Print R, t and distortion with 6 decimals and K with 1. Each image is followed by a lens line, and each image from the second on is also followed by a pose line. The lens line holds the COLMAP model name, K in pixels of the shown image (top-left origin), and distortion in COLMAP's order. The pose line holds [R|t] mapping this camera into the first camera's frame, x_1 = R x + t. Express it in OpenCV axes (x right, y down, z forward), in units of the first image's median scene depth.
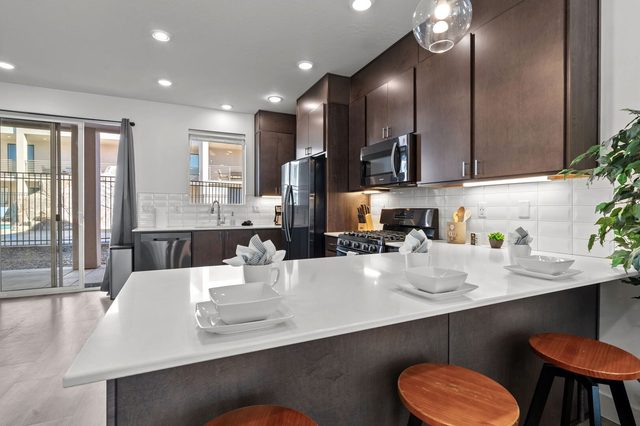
lens RADIAL K [[304.2, 0, 315.4], [0, 304.2, 211.8], [0, 0, 1]] dist [0.002474, 0.000055]
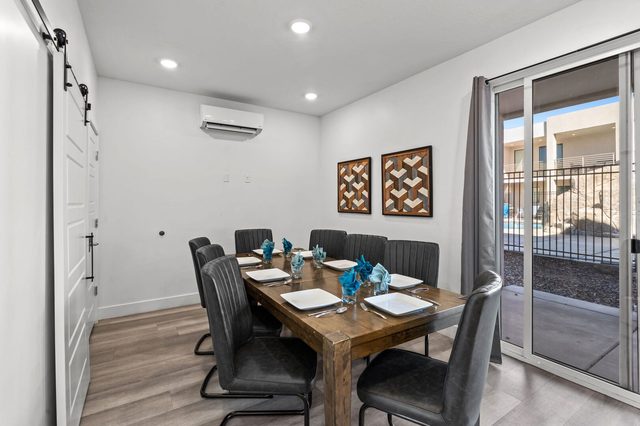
lens RADIAL K [[291.1, 0, 318.2], [0, 291.1, 210.0], [0, 0, 1]] dist [-0.003923, 0.001238]
pose [[0.138544, 0.001633, -0.990355, -0.155016], [-0.011110, 0.999938, 0.000095, 0.000872], [0.990294, 0.010990, 0.138553, 0.140478]]
